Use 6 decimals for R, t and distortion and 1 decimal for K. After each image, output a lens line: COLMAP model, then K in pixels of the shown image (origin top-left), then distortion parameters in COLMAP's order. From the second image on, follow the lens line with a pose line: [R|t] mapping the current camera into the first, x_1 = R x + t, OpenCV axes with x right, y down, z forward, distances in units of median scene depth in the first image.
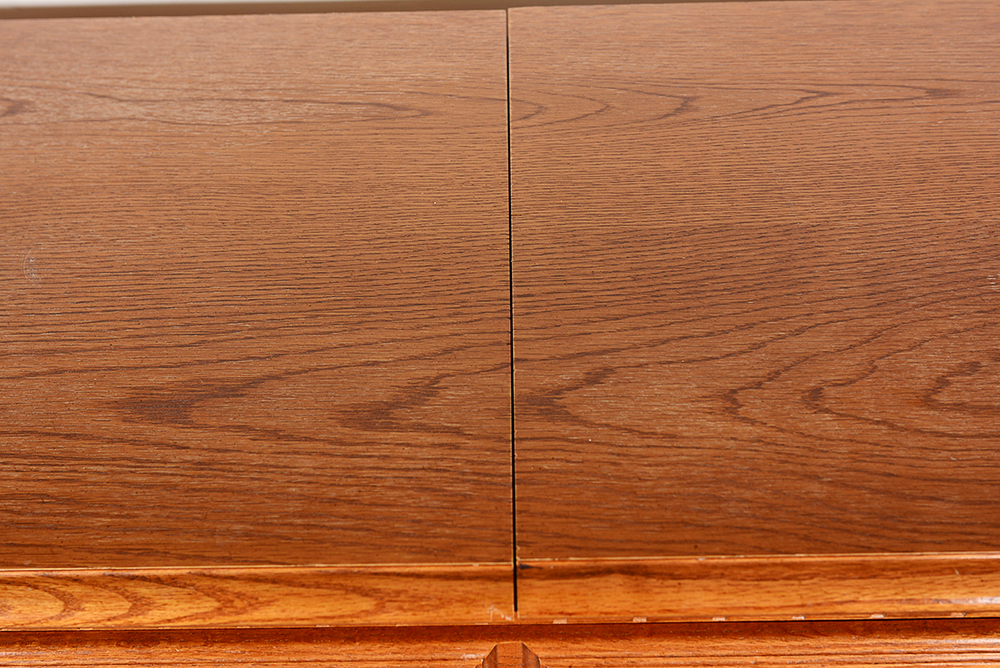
lens RADIAL K [[1258.5, 0, 500.0], [0, 1258.5, 334.0], [0, 0, 1]] dist [-0.004125, -0.015723]
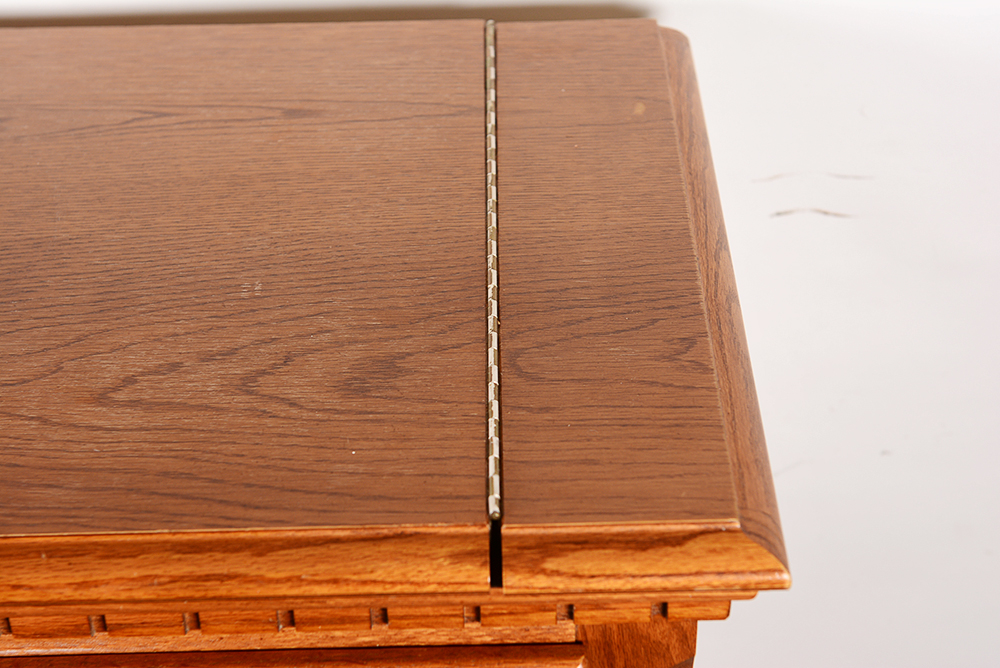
lens RADIAL K [[1973.0, 0, 500.0], [0, 1973.0, 334.0], [0, 0, 1]] dist [0.088351, 0.173996]
pose [[0.999989, -0.002508, 0.004071, 0.587515], [0.003304, 0.977896, -0.209064, 0.285758], [-0.003456, 0.209075, 0.977893, -0.336093]]
